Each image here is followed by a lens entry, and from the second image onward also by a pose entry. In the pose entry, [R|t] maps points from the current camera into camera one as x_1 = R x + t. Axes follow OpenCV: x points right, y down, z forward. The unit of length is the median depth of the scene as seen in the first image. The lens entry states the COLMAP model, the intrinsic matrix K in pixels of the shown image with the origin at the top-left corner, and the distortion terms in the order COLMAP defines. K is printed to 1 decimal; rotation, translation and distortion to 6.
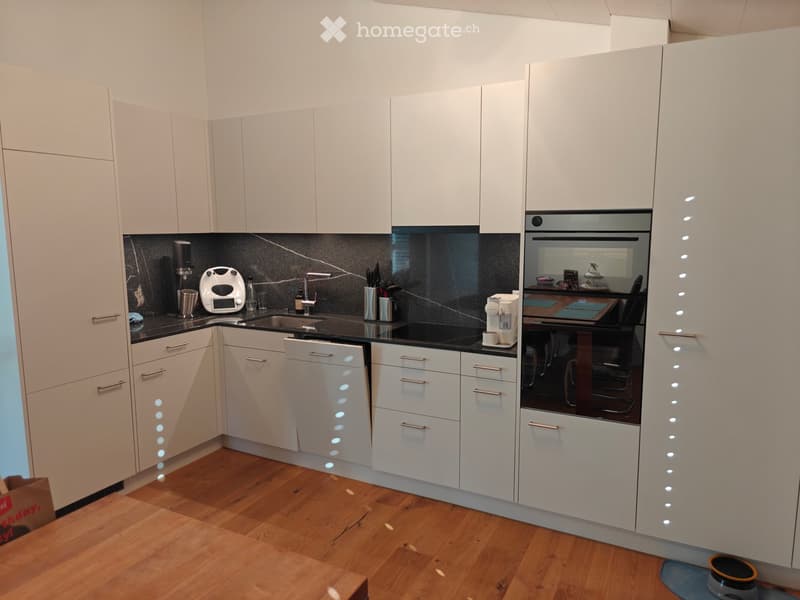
lens RADIAL K [[545.3, 0, 400.0], [0, 545.3, 300.0], [0, 0, 1]] dist [0.045681, -0.045487]
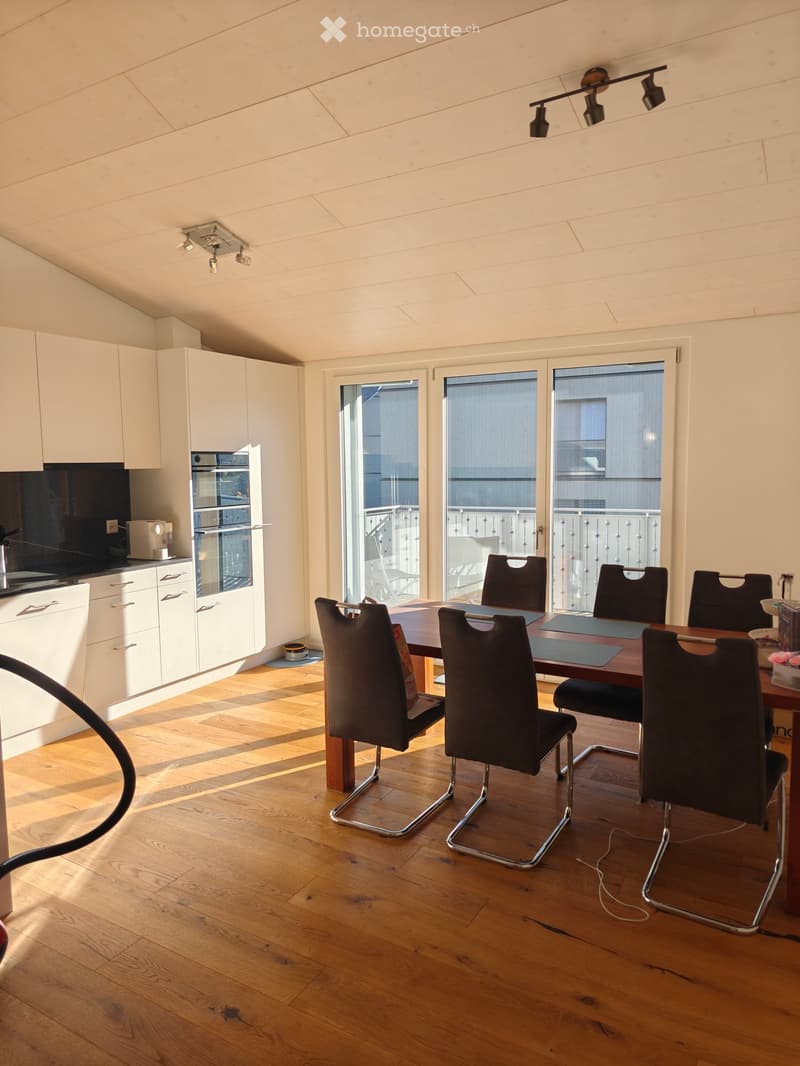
lens RADIAL K [[726.5, 0, 401.9], [0, 726.5, 527.2], [0, 0, 1]] dist [0.045681, -0.045487]
pose [[0.052657, -0.089696, 0.994576, -1.480241], [0.143371, 0.986319, 0.081361, -0.046642], [-0.988267, 0.138309, 0.064796, 0.369706]]
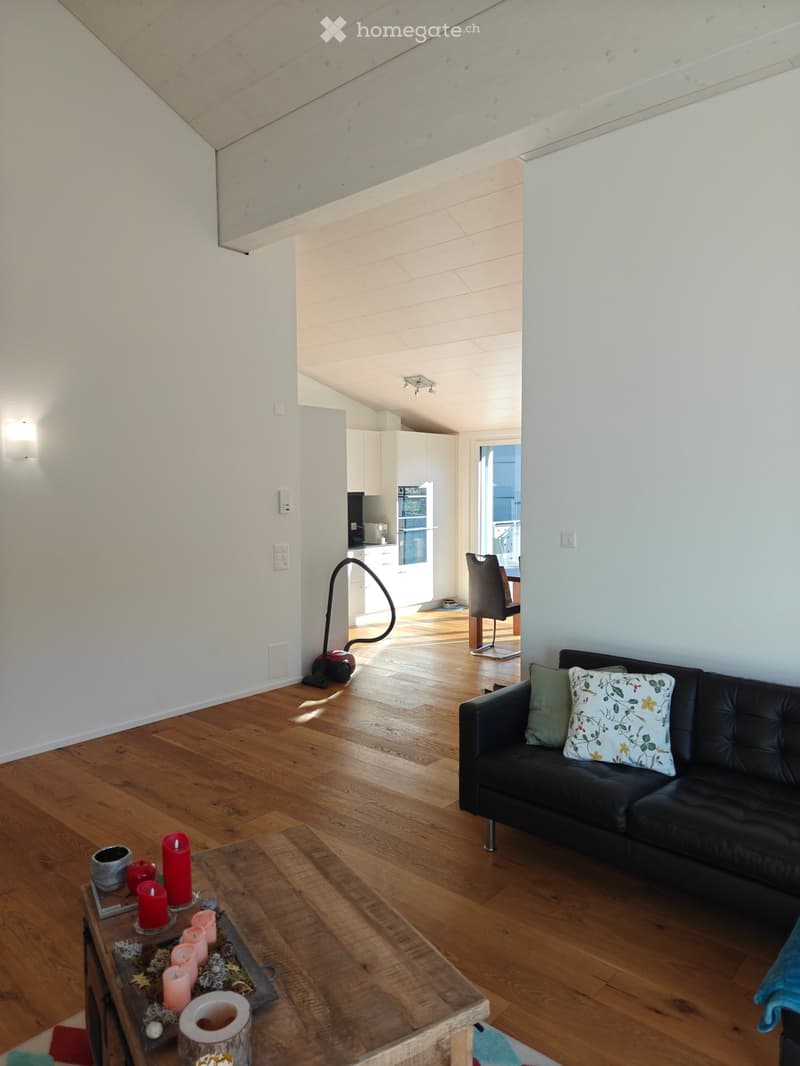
lens RADIAL K [[726.5, 0, 401.9], [0, 726.5, 527.2], [0, 0, 1]] dist [0.045681, -0.045487]
pose [[0.238437, -0.057199, 0.969472, -2.855241], [0.130819, 0.991057, 0.026299, -0.057902], [-0.962307, 0.120555, 0.243787, 0.181215]]
